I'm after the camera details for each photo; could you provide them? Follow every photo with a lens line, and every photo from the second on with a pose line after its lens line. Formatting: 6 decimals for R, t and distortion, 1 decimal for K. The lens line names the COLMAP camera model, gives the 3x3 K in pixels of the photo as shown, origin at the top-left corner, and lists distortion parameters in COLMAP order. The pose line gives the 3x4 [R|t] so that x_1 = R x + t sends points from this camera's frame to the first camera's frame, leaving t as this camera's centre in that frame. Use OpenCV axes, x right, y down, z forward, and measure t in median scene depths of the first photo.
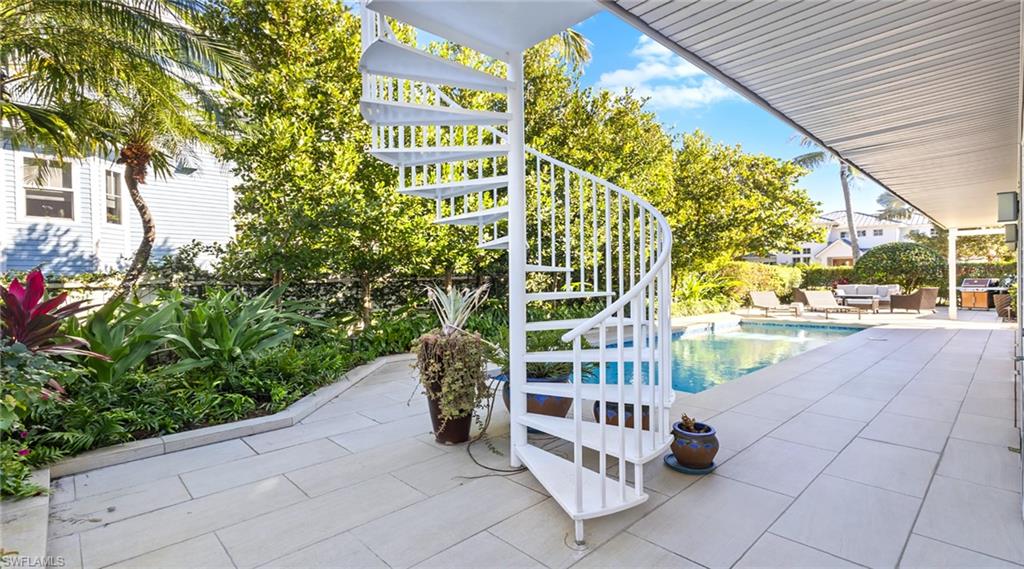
lens RADIAL K [[471.5, 0, 504.9], [0, 471.5, 280.5], [0, 0, 1]] dist [0.020864, -0.001526]
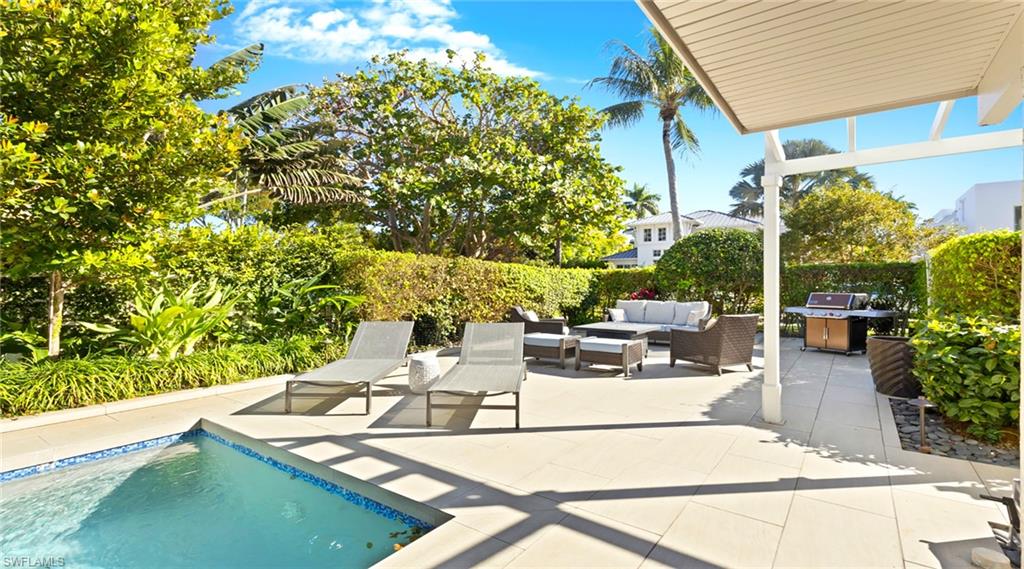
lens RADIAL K [[471.5, 0, 506.1], [0, 471.5, 284.0], [0, 0, 1]] dist [0.020864, -0.001526]
pose [[0.983408, 0.007290, 0.181259, 0.448087], [-0.007189, 0.999973, -0.001218, -0.007524], [-0.181263, -0.000105, 0.983435, 0.459058]]
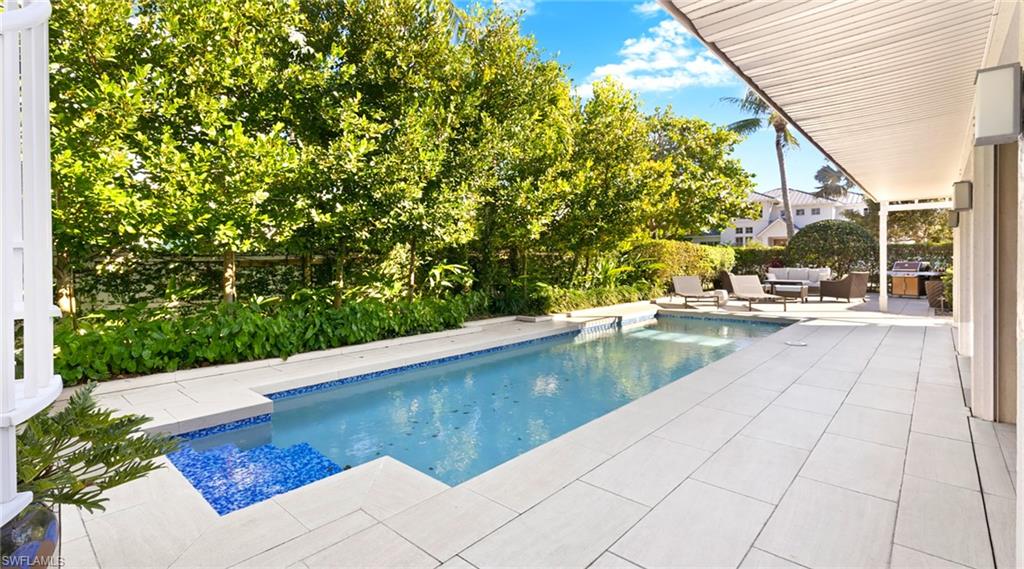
lens RADIAL K [[484.6, 0, 553.8], [0, 484.6, 260.0], [0, 0, 1]] dist [0.002393, 0.000690]
pose [[0.988350, 0.004084, 0.152142, 0.175972], [-0.004205, 0.999991, 0.000474, -0.003899], [-0.152139, -0.001108, 0.988359, 0.186561]]
